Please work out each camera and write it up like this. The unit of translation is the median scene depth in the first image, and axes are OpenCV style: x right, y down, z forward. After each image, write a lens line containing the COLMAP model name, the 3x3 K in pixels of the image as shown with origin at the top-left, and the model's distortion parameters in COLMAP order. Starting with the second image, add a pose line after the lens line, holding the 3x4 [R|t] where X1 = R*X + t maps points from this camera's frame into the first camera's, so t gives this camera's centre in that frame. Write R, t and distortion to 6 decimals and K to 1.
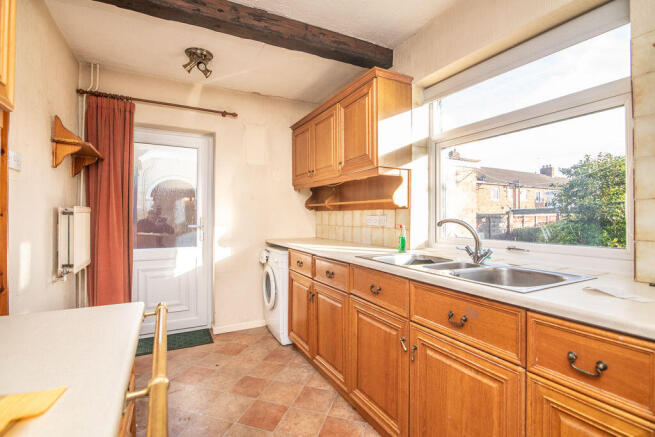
lens RADIAL K [[303.6, 0, 327.5], [0, 303.6, 218.5], [0, 0, 1]] dist [-0.013573, -0.000167]
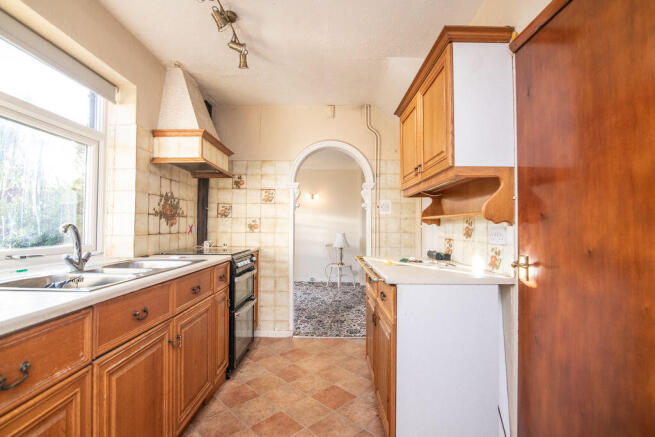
lens RADIAL K [[303.6, 0, 327.5], [0, 303.6, 218.5], [0, 0, 1]] dist [-0.013573, -0.000167]
pose [[-0.883507, 0.009575, 0.468320, -0.810849], [-0.001154, 0.999744, -0.022617, -0.004427], [-0.468417, -0.020522, -0.883269, 1.727764]]
